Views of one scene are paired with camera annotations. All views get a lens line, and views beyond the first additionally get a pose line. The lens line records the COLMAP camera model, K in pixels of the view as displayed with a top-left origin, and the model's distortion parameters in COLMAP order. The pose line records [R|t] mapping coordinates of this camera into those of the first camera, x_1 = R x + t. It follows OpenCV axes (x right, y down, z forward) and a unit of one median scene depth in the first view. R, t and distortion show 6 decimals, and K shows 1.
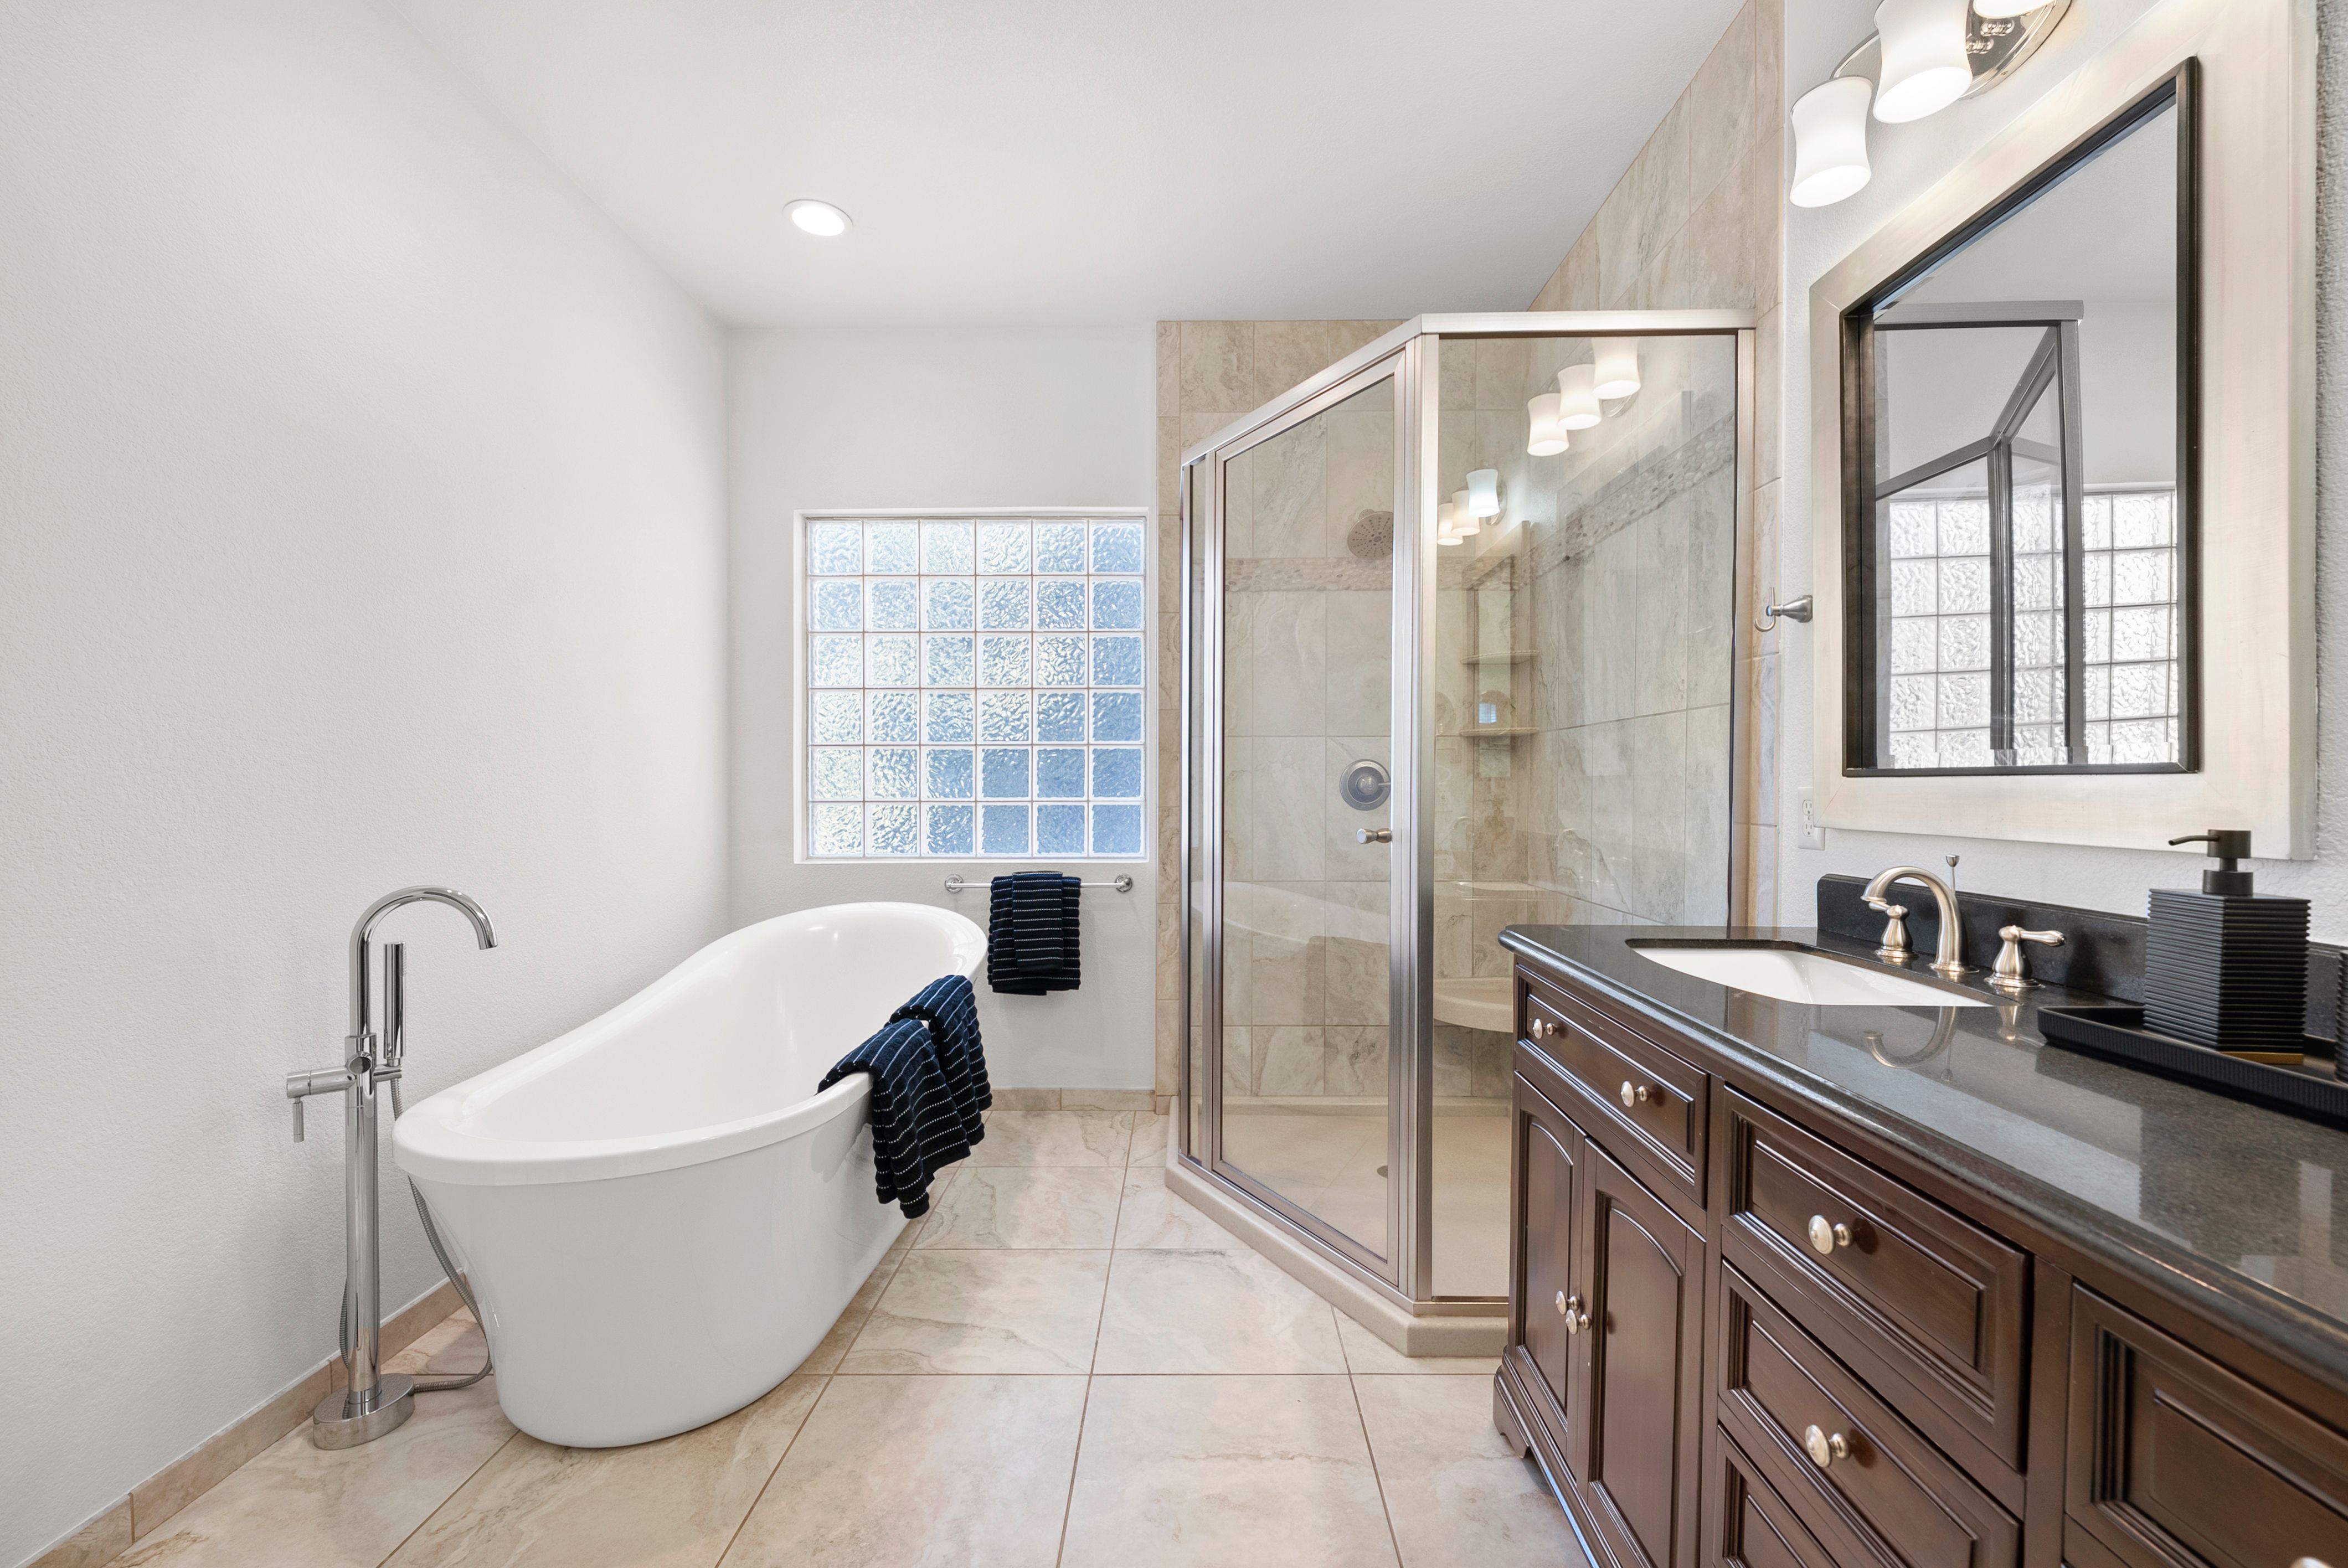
lens RADIAL K [[972.7, 0, 1175.5], [0, 972.7, 798.8], [0, 0, 1]] dist [0.000824, -0.000098]
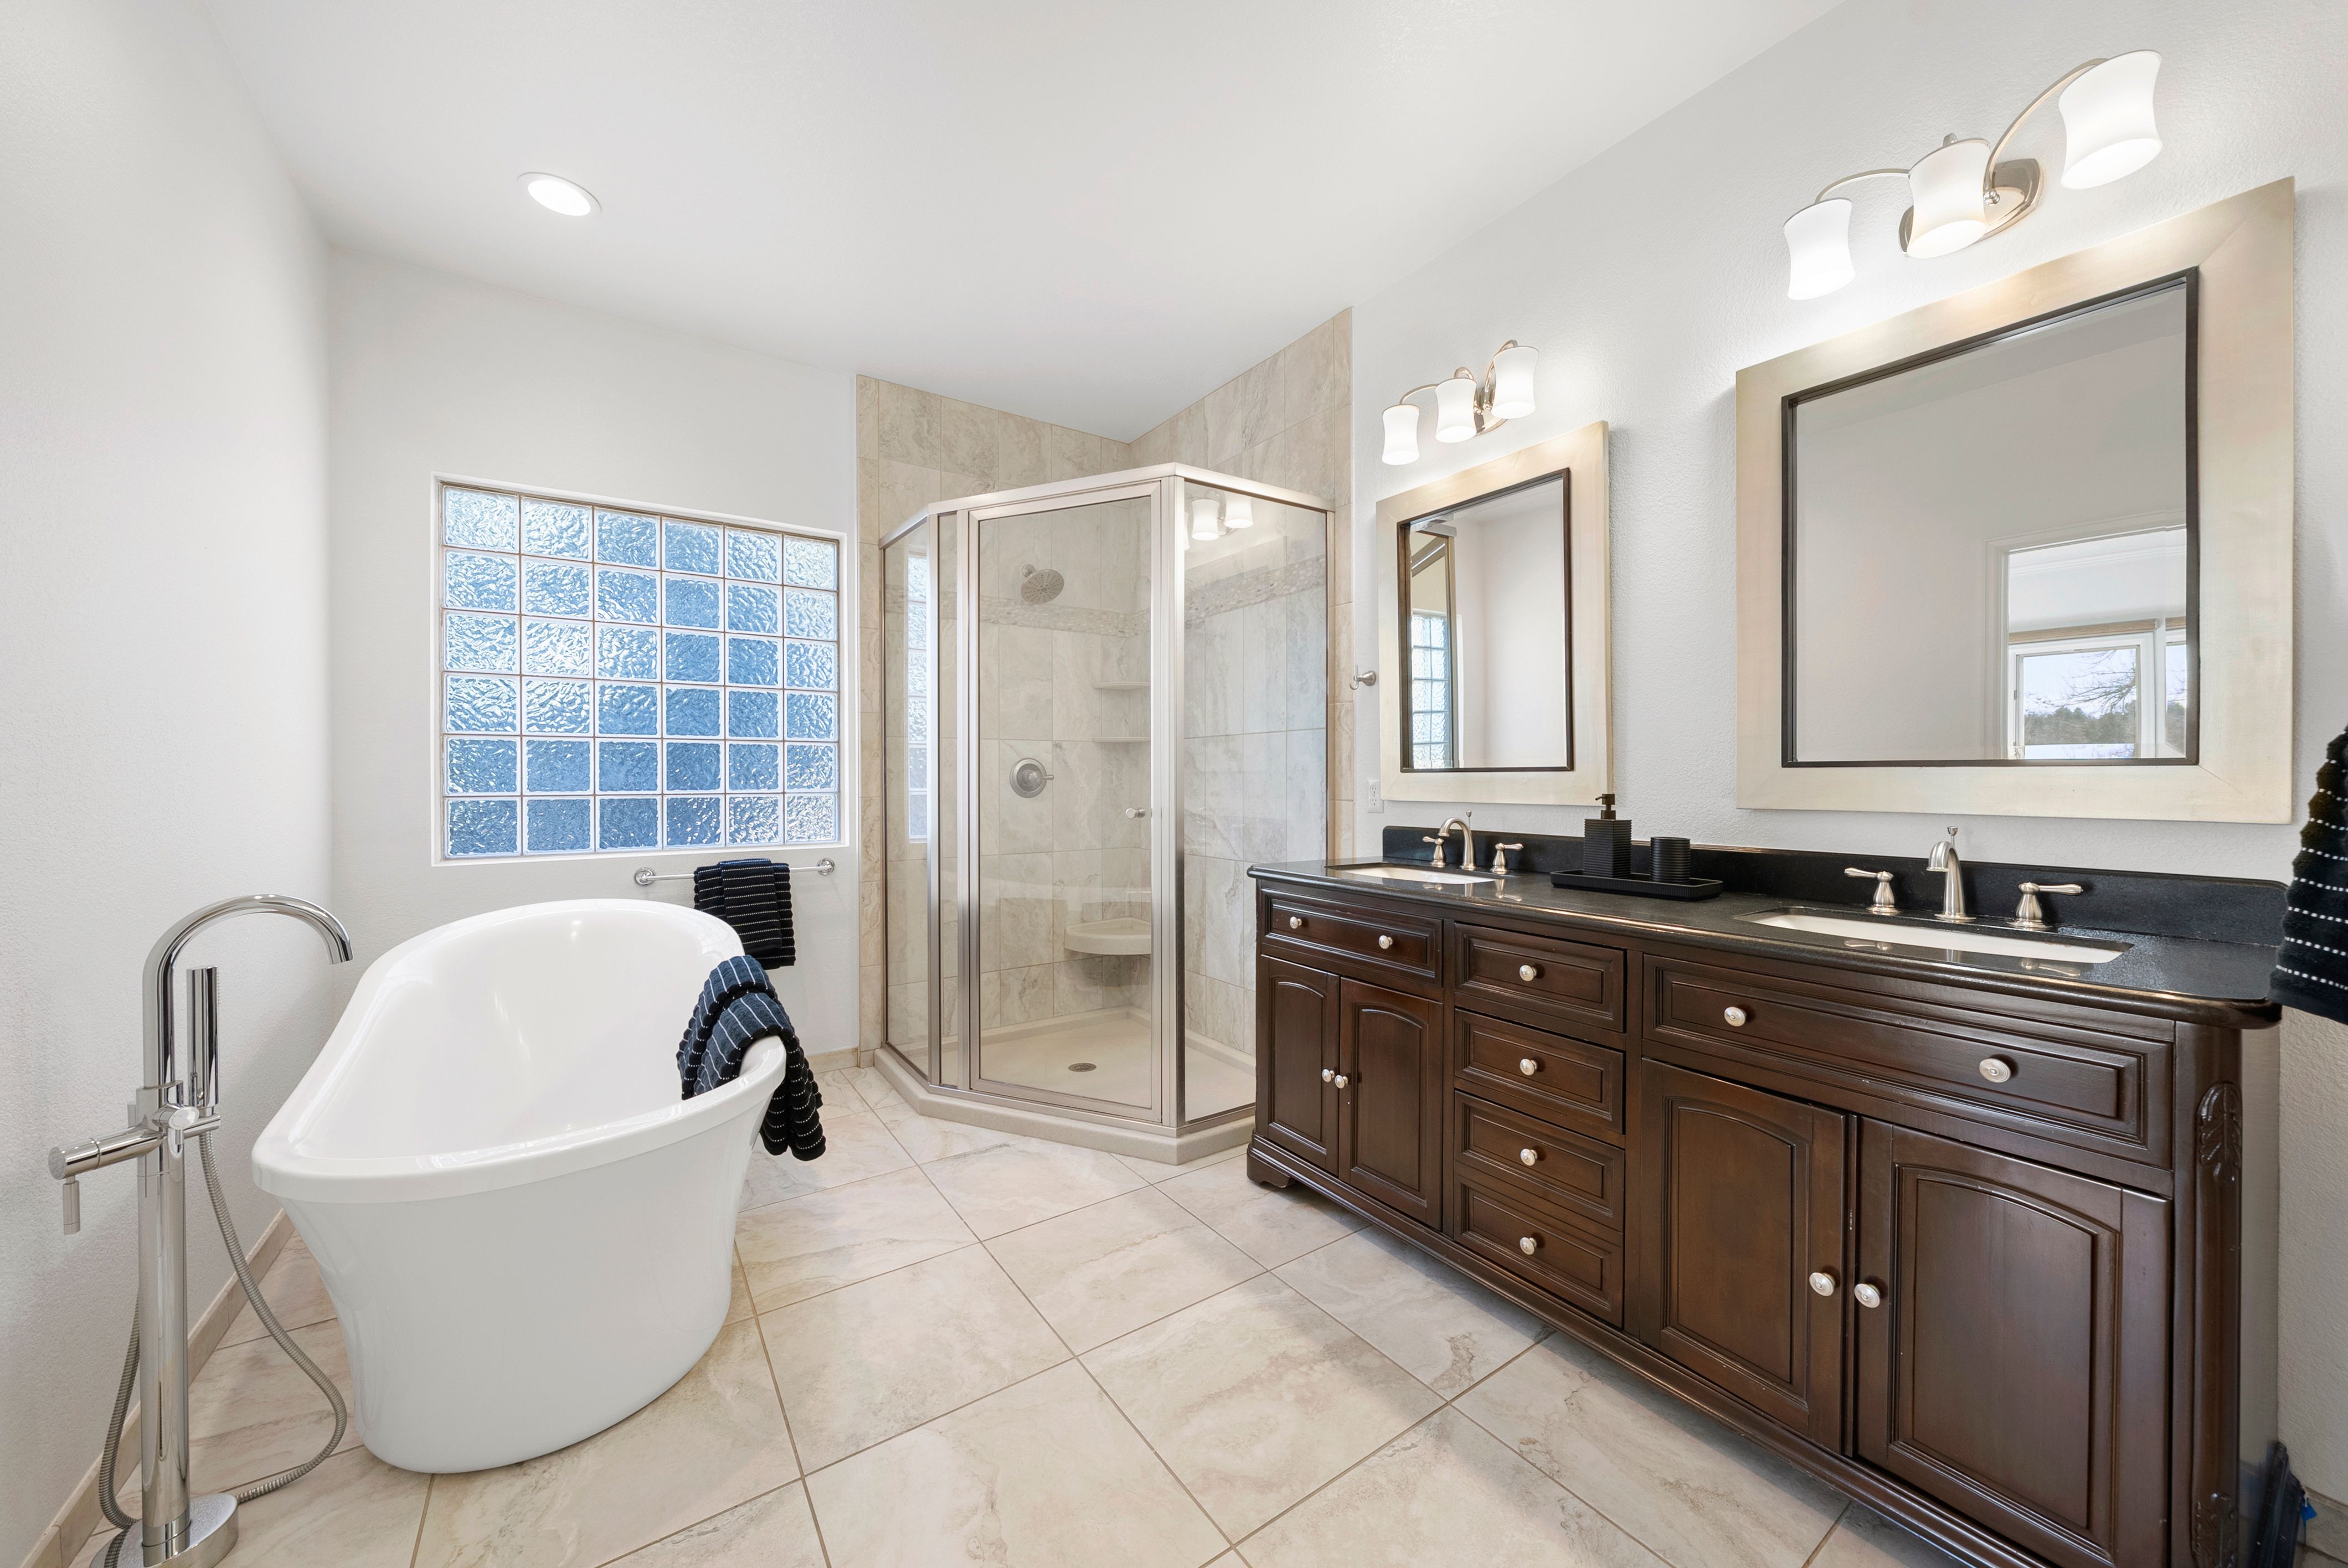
lens RADIAL K [[881.3, 0, 1171.2], [0, 881.3, 777.0], [0, 0, 1]] dist [-0.001794, -0.000287]
pose [[0.810031, 0.000830, 0.586386, -0.511994], [0.009728, 0.999842, -0.014854, 0.005417], [-0.586306, 0.017737, 0.809896, -0.078184]]
